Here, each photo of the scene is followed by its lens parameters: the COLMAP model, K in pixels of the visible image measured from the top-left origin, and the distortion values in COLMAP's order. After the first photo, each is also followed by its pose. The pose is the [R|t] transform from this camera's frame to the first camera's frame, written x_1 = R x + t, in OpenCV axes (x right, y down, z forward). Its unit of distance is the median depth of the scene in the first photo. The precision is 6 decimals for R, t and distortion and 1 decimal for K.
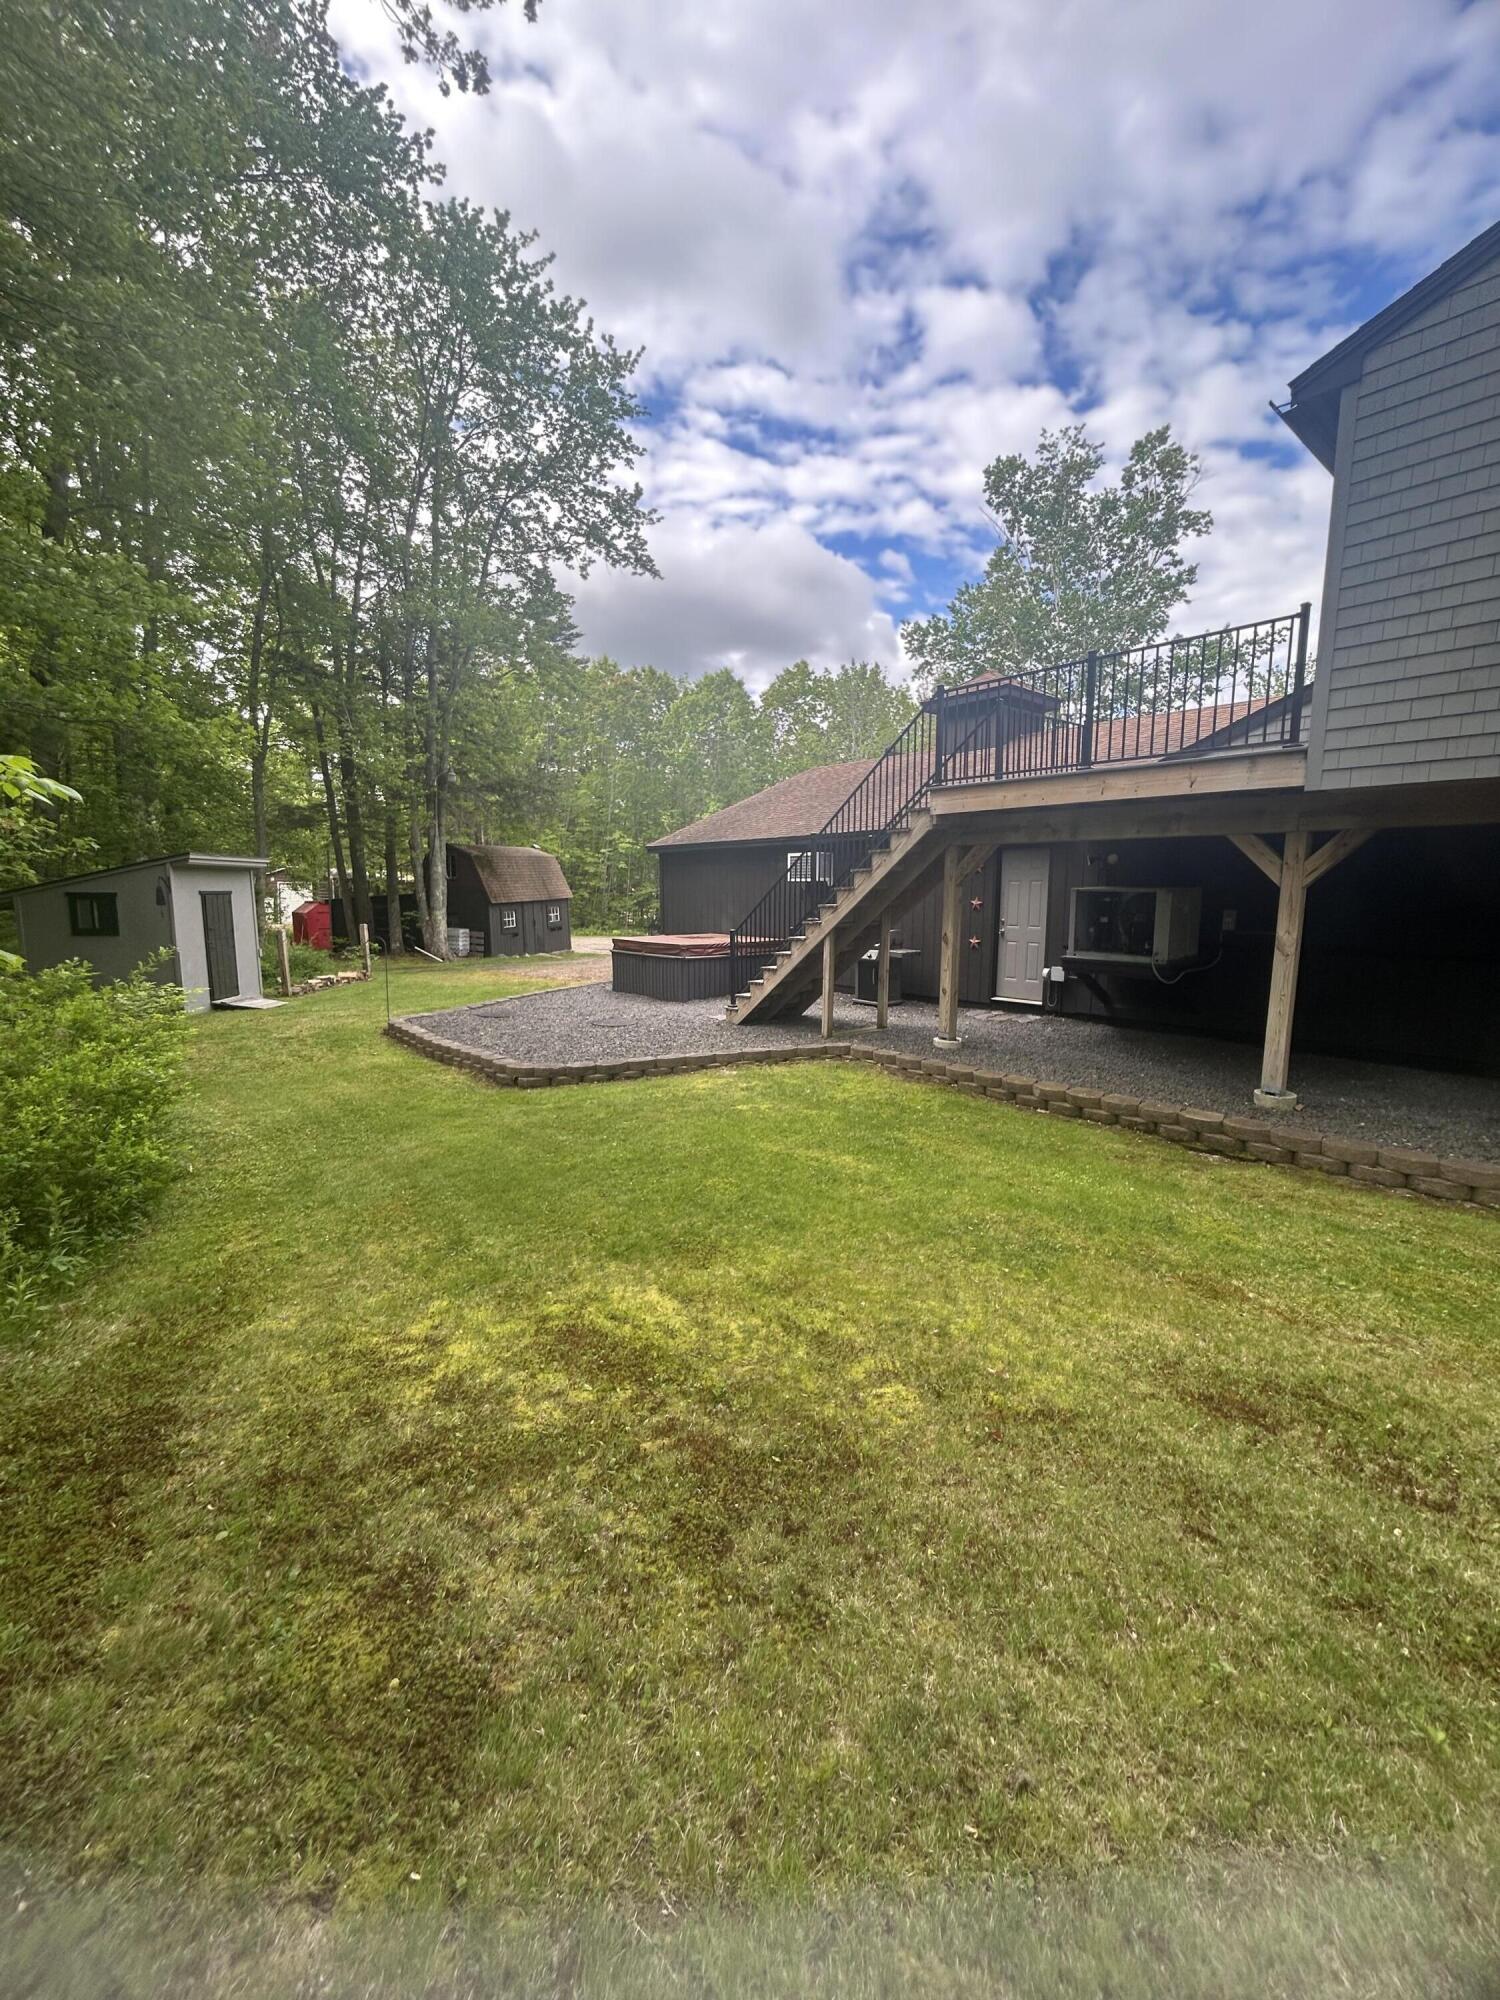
lens RADIAL K [[812.3, 0, 754.0], [0, 812.3, 990.9], [0, 0, 1]] dist [-0.000196, -0.000098]
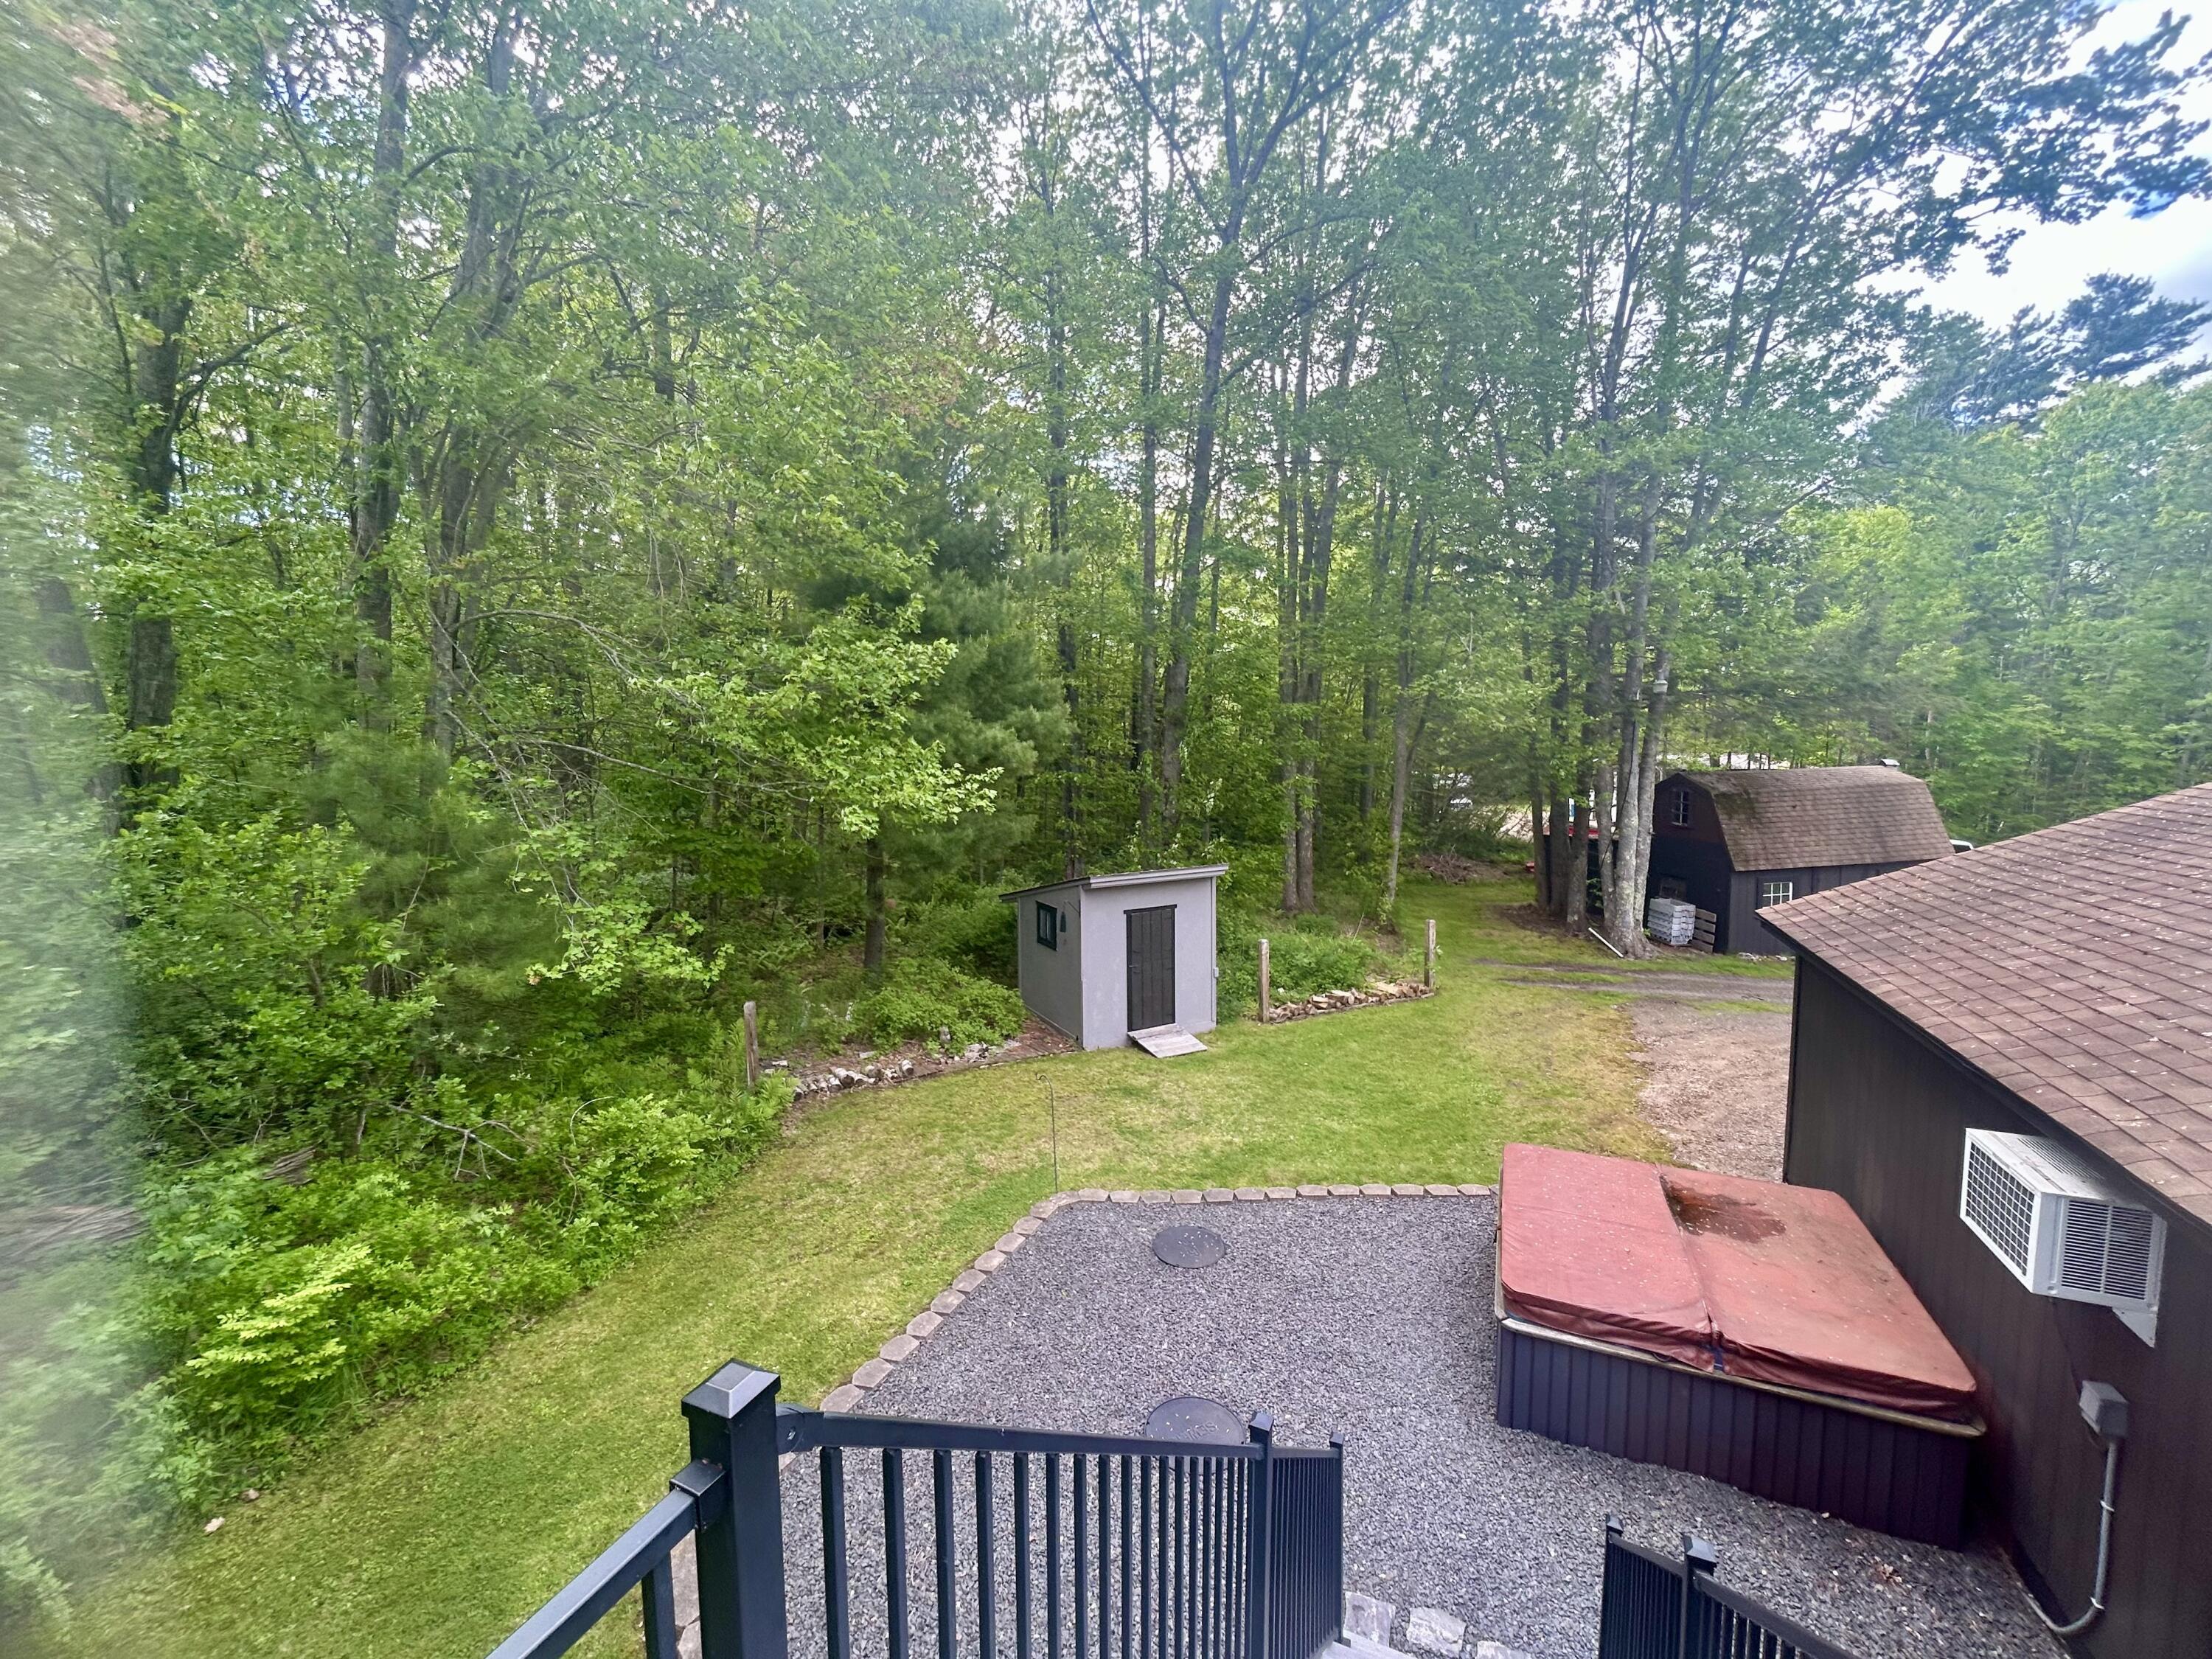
lens RADIAL K [[893.3, 0, 1106.0], [0, 893.3, 829.5], [0, 0, 1]] dist [-0.000901, -0.000061]
pose [[0.426754, 0.085380, -0.900328, 0.093232], [-0.104416, 0.993528, 0.044726, -0.129892], [0.898320, 0.074922, 0.432907, 0.285114]]
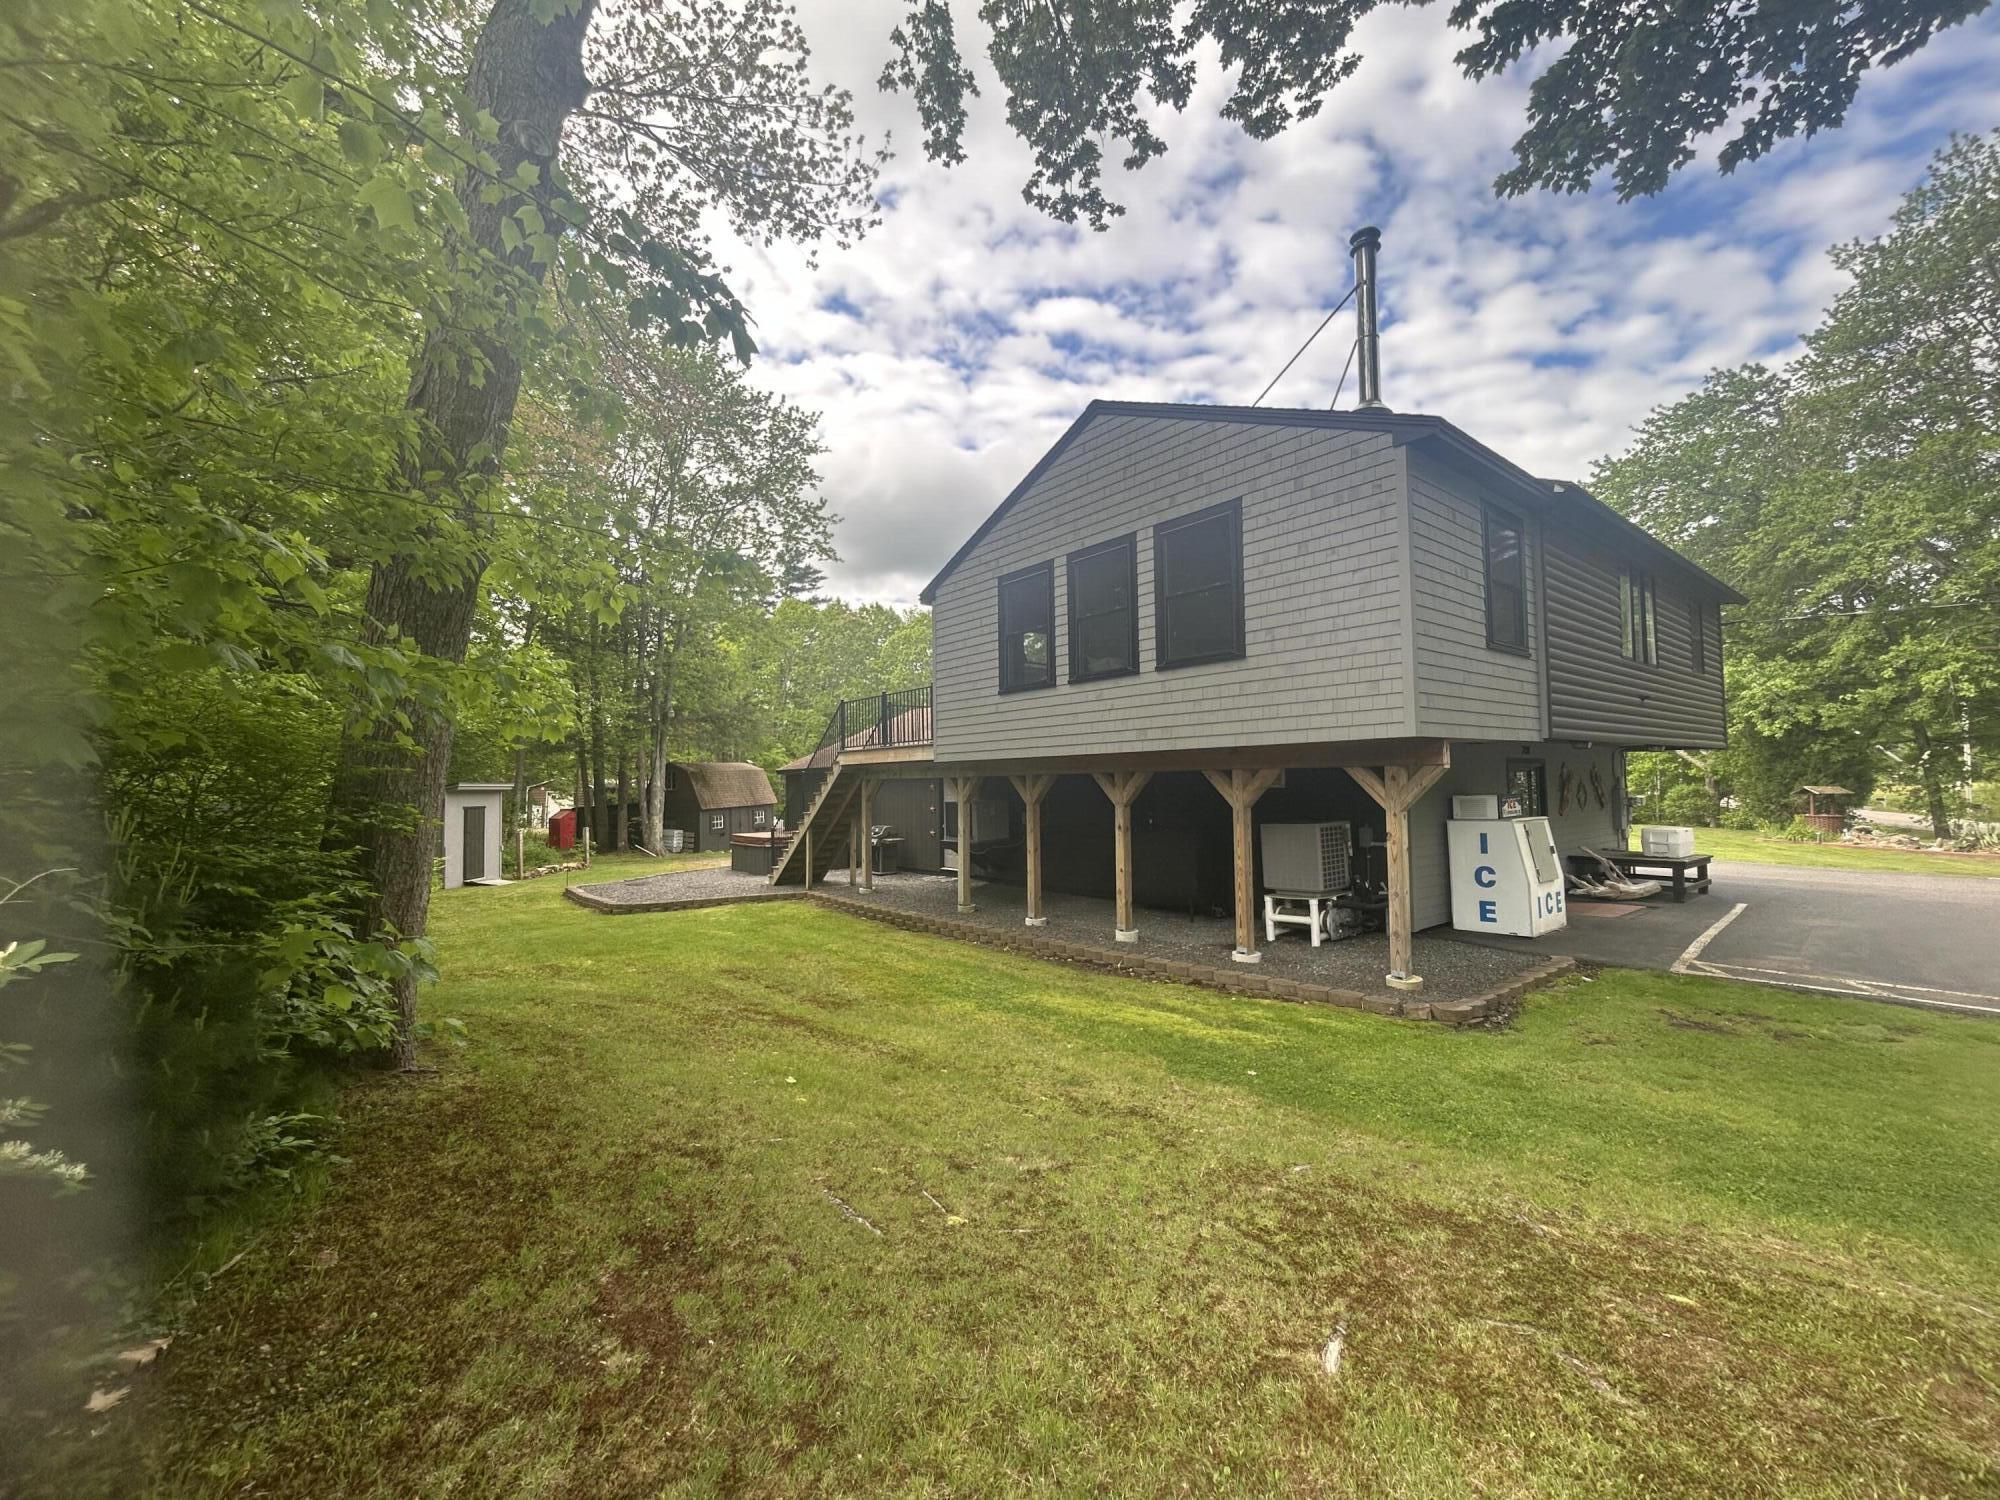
lens RADIAL K [[812.3, 0, 1003.8], [0, 812.3, 743.4], [0, 0, 1]] dist [-0.000196, -0.000098]
pose [[0.999482, -0.016556, -0.027608, 0.190926], [0.011369, 0.983891, -0.178409, 0.022012], [0.030117, 0.178003, 0.983569, -0.249688]]
